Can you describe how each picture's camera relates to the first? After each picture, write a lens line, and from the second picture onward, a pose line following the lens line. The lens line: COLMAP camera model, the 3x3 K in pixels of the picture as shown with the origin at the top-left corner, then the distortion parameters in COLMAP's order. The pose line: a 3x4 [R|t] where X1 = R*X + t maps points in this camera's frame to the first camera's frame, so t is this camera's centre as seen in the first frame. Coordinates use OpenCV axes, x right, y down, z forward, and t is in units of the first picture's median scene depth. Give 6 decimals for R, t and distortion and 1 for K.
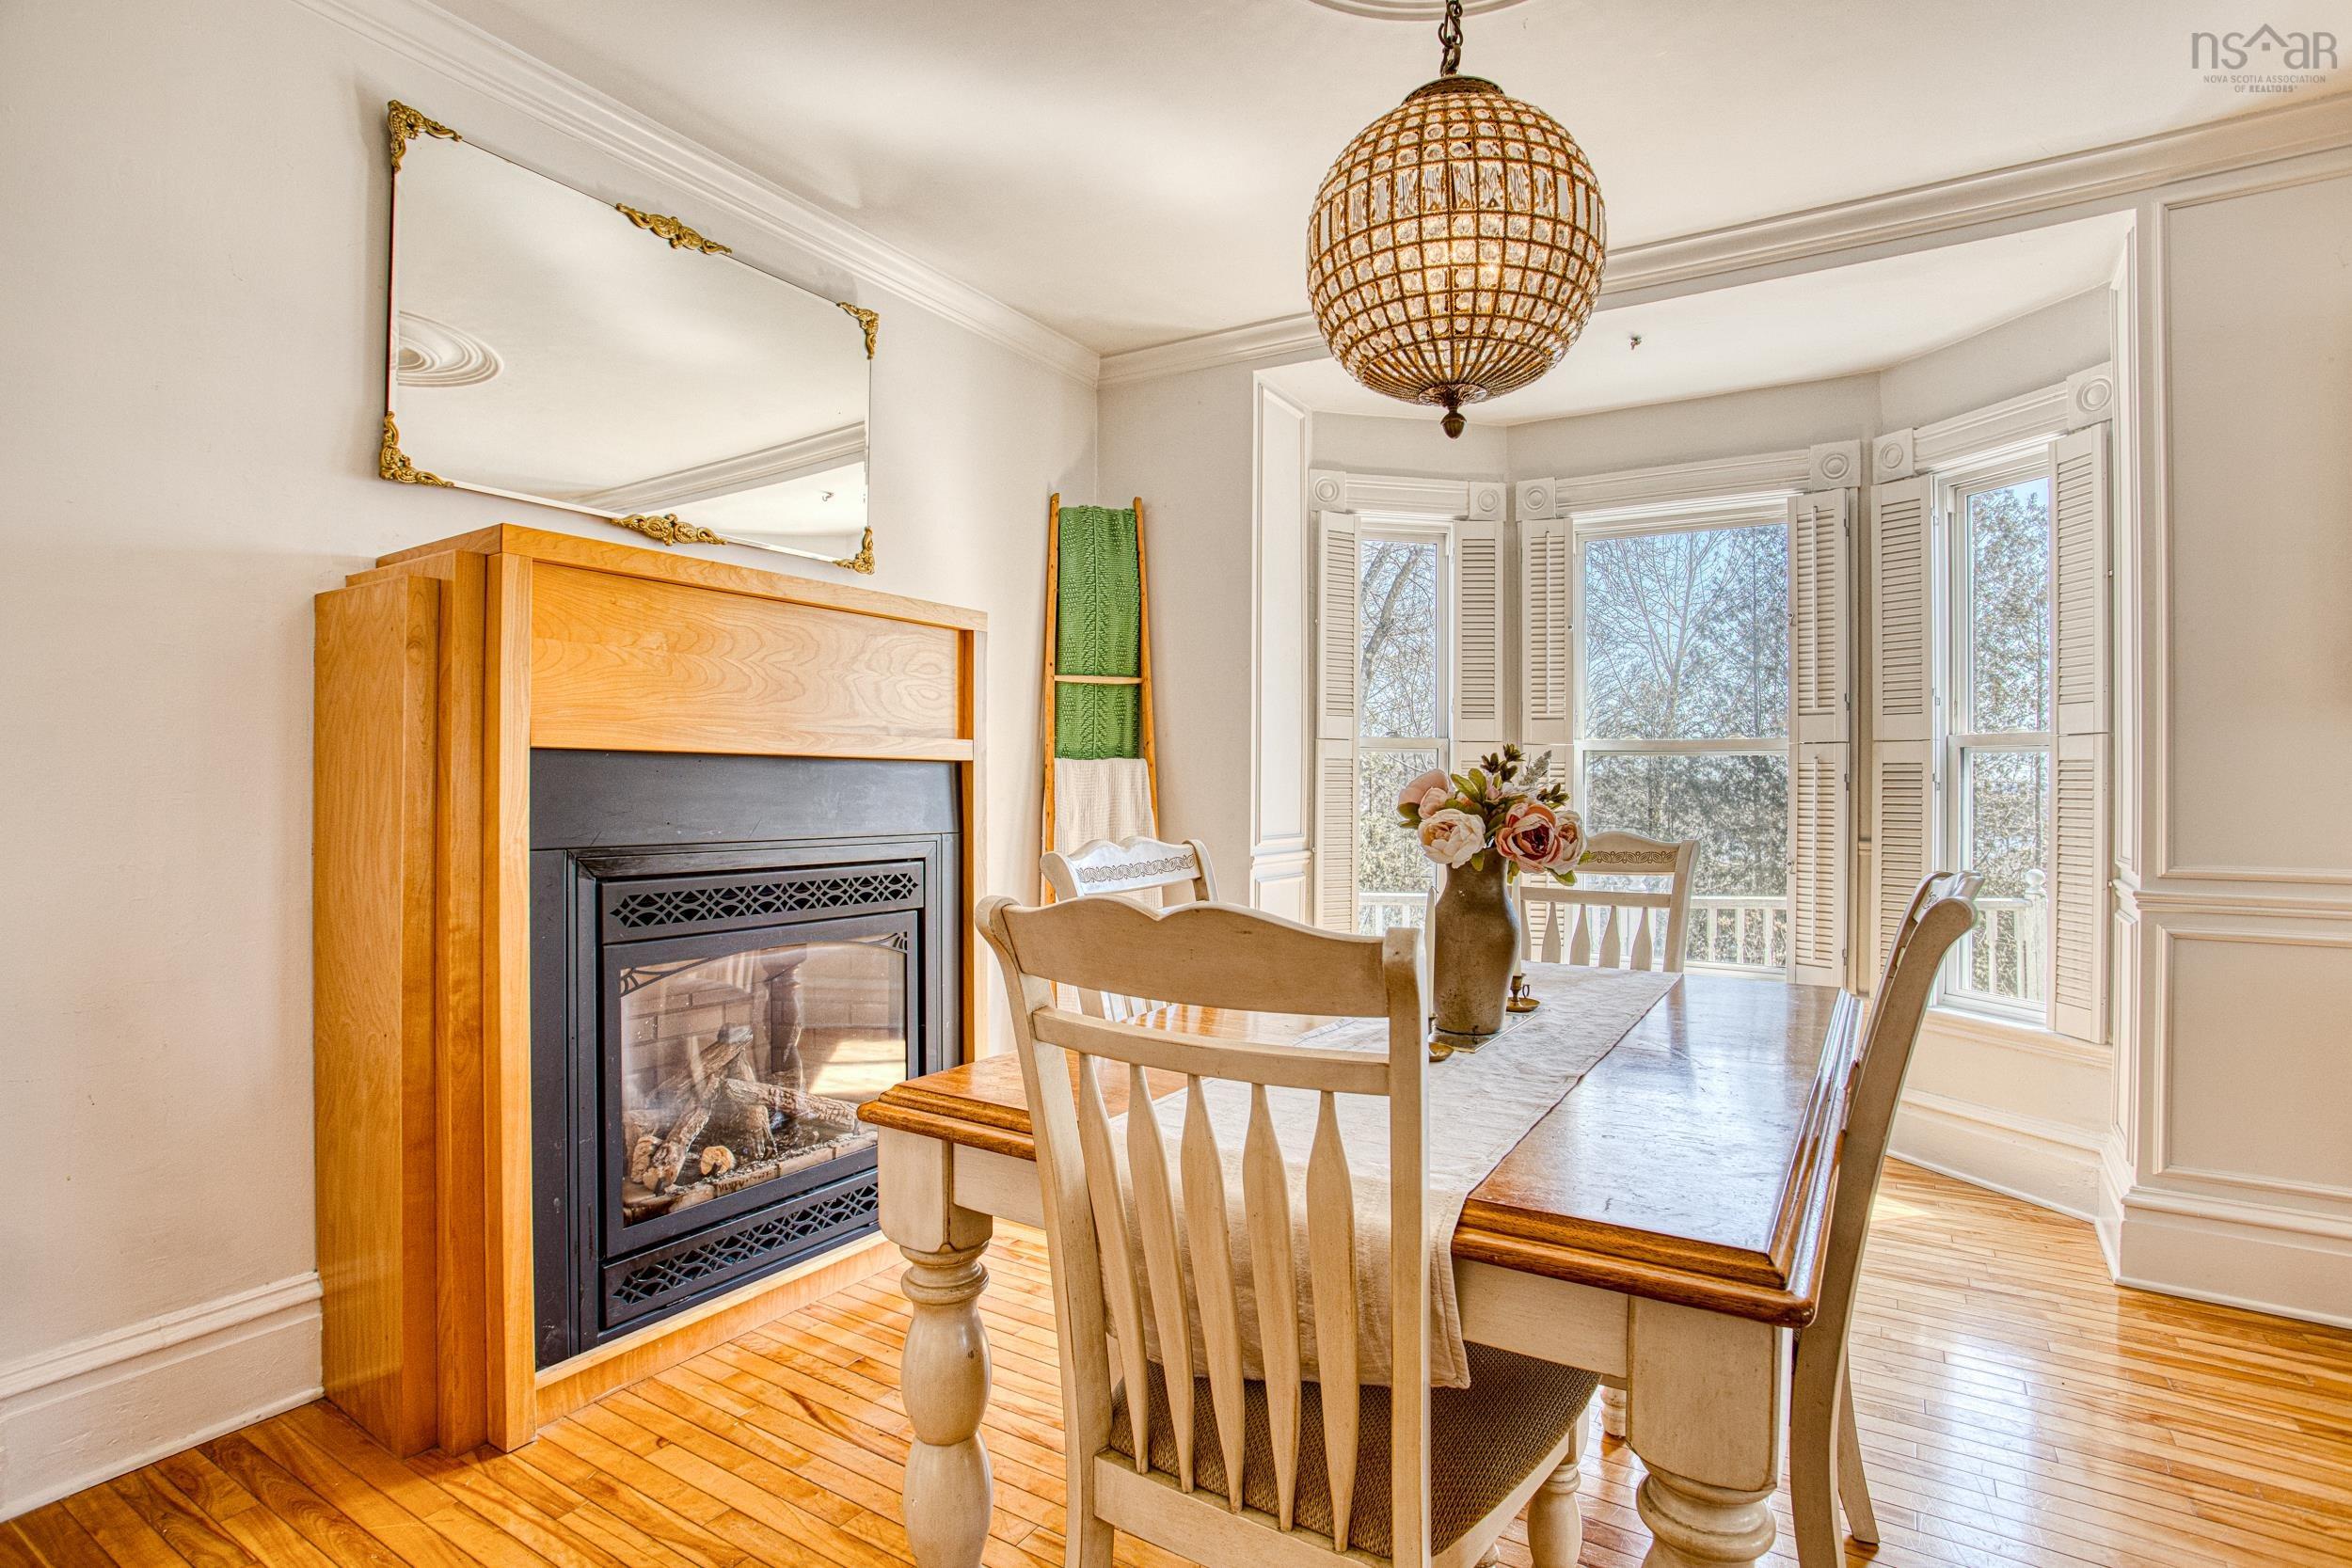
lens RADIAL K [[1139.6, 0, 1175.0], [0, 1139.6, 780.0], [0, 0, 1]] dist [-0.077270, 0.032873]
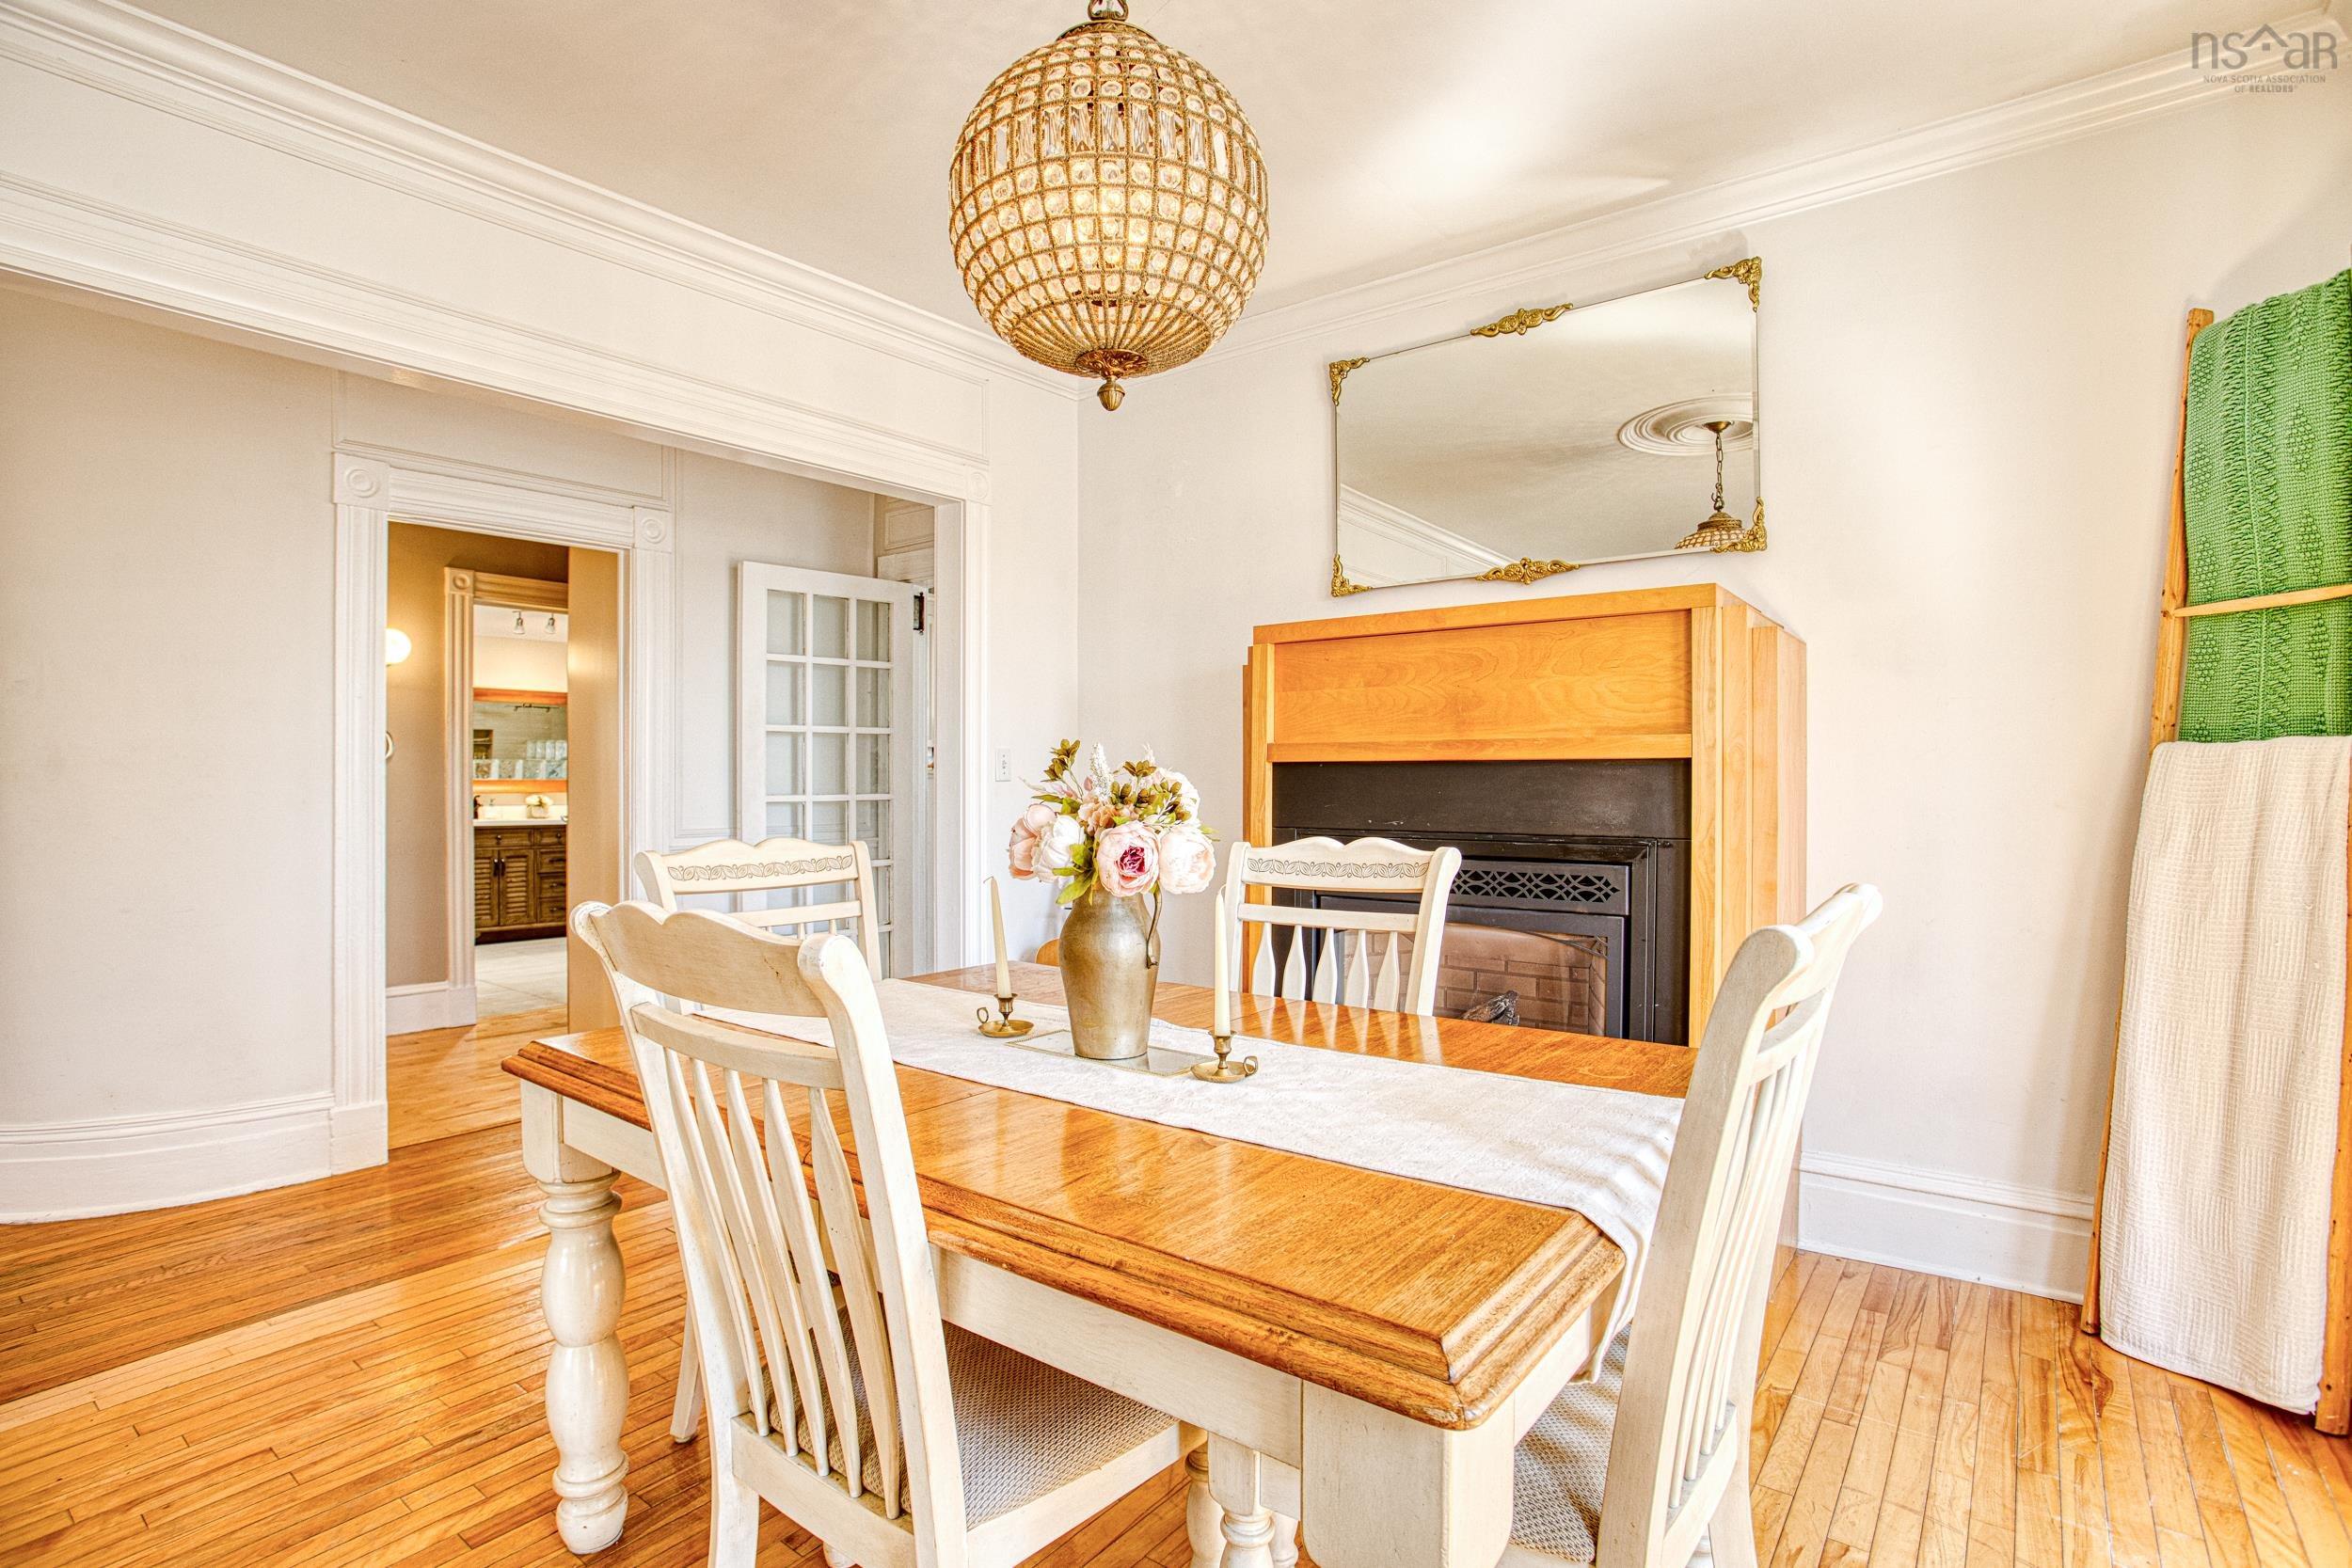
lens RADIAL K [[1139.6, 0, 1175.0], [0, 1139.6, 780.0], [0, 0, 1]] dist [-0.077270, 0.032873]
pose [[-0.081743, 0.017043, -0.996508, 0.769960], [0.016606, 0.999738, 0.015736, -0.022830], [0.996515, -0.015262, -0.082005, 0.723114]]
